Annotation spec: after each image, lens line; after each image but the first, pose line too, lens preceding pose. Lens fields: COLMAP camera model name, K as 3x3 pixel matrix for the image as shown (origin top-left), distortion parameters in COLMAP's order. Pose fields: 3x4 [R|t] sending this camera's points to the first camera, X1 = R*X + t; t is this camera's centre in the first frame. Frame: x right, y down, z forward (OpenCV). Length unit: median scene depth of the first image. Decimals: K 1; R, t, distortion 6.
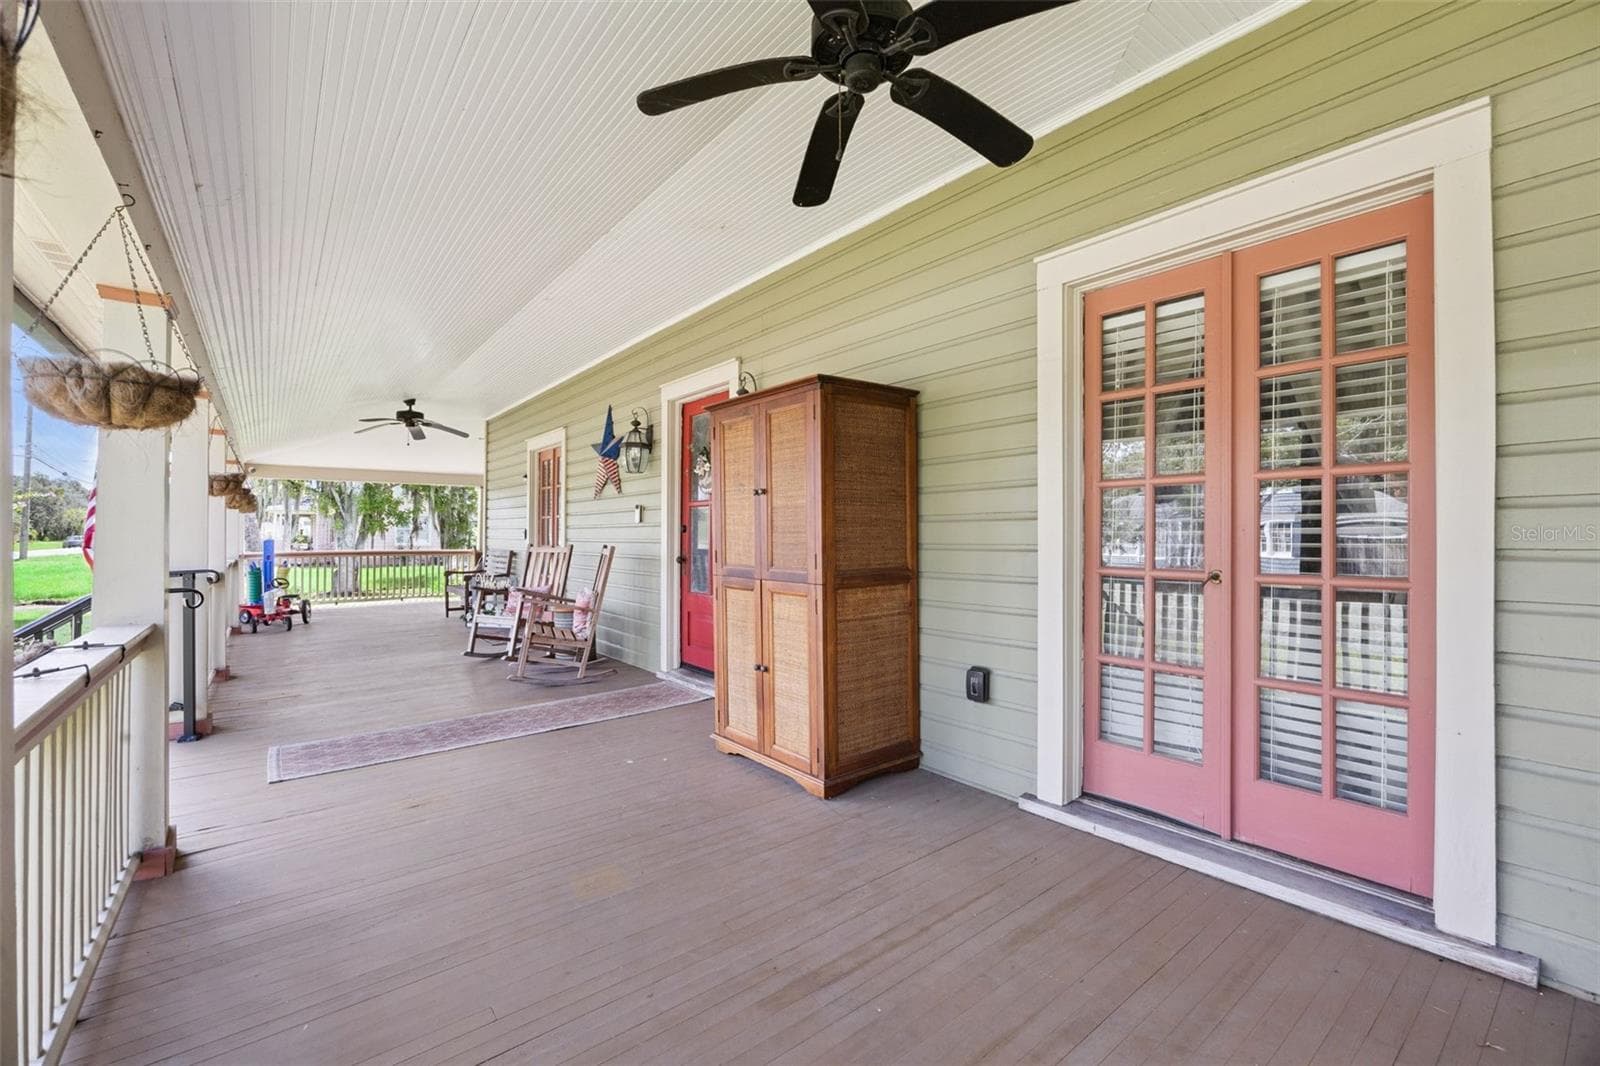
lens RADIAL K [[661.4, 0, 771.9], [0, 661.4, 530.0], [0, 0, 1]] dist [-0.000218, -0.000154]
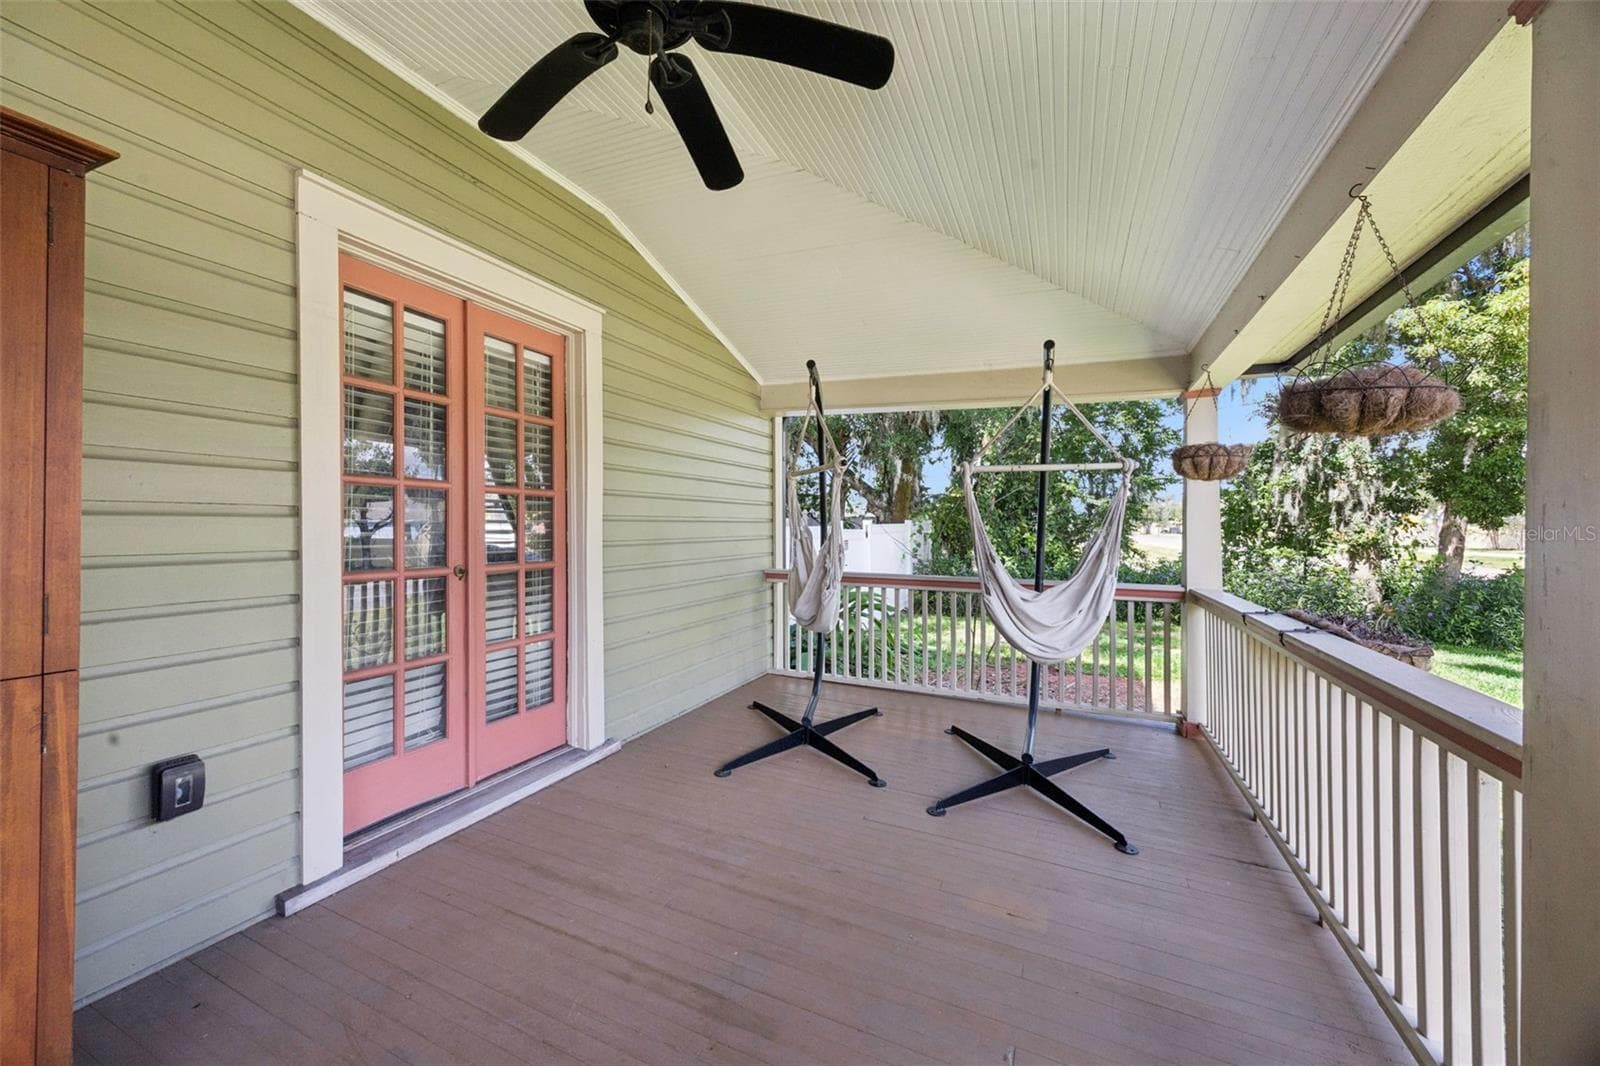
lens RADIAL K [[661.4, 0, 771.9], [0, 661.4, 530.0], [0, 0, 1]] dist [-0.000218, -0.000154]
pose [[-0.482474, -0.002946, 0.875905, -0.614557], [-0.007243, 0.999974, -0.000626, -0.005712], [-0.875880, -0.006646, -0.482483, 1.063798]]
